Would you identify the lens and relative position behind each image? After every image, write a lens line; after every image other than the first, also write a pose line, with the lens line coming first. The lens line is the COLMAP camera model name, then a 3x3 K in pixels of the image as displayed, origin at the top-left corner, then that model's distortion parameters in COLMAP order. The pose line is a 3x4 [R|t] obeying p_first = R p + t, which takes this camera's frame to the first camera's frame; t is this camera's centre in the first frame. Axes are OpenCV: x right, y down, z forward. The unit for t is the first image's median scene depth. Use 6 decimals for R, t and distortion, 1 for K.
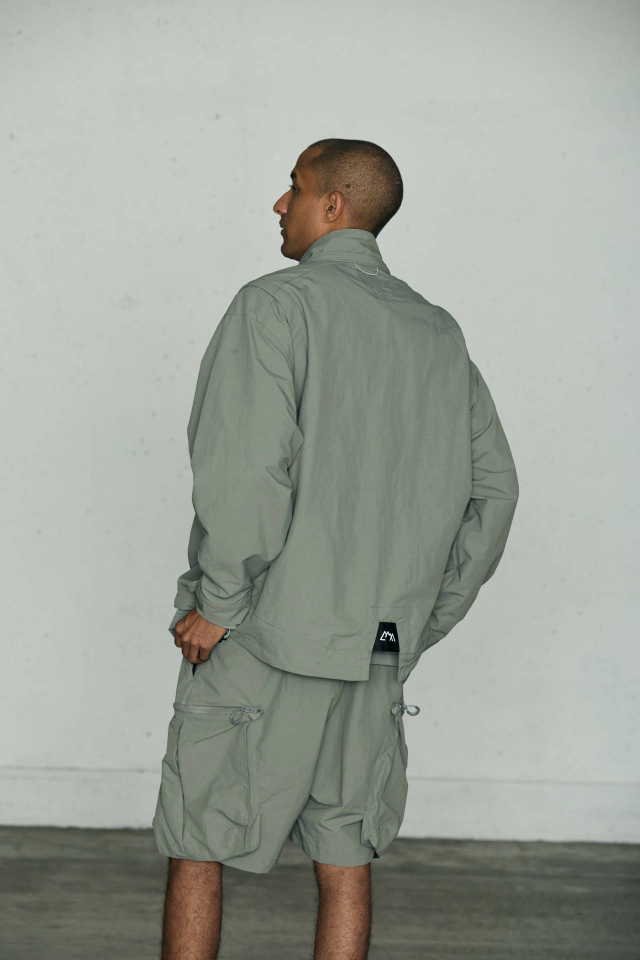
lens RADIAL K [[3416.5, 0, 318.8], [0, 3416.5, 480.3], [0, 0, 1]] dist [0.287891, 0.000000]
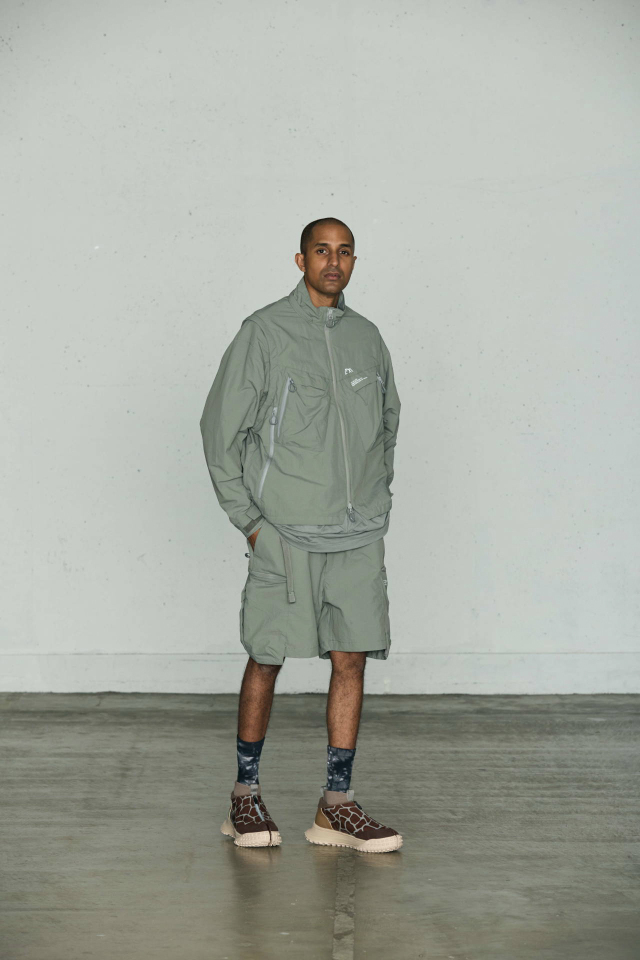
lens RADIAL K [[3317.7, 0, 320.2], [0, 3317.7, 488.7], [0, 0, 1]] dist [0.326794, 0.000000]
pose [[0.998971, -0.031517, -0.032613, 0.006841], [0.031447, 0.999502, -0.002642, 0.021171], [0.032680, 0.001614, 0.999465, -0.404807]]
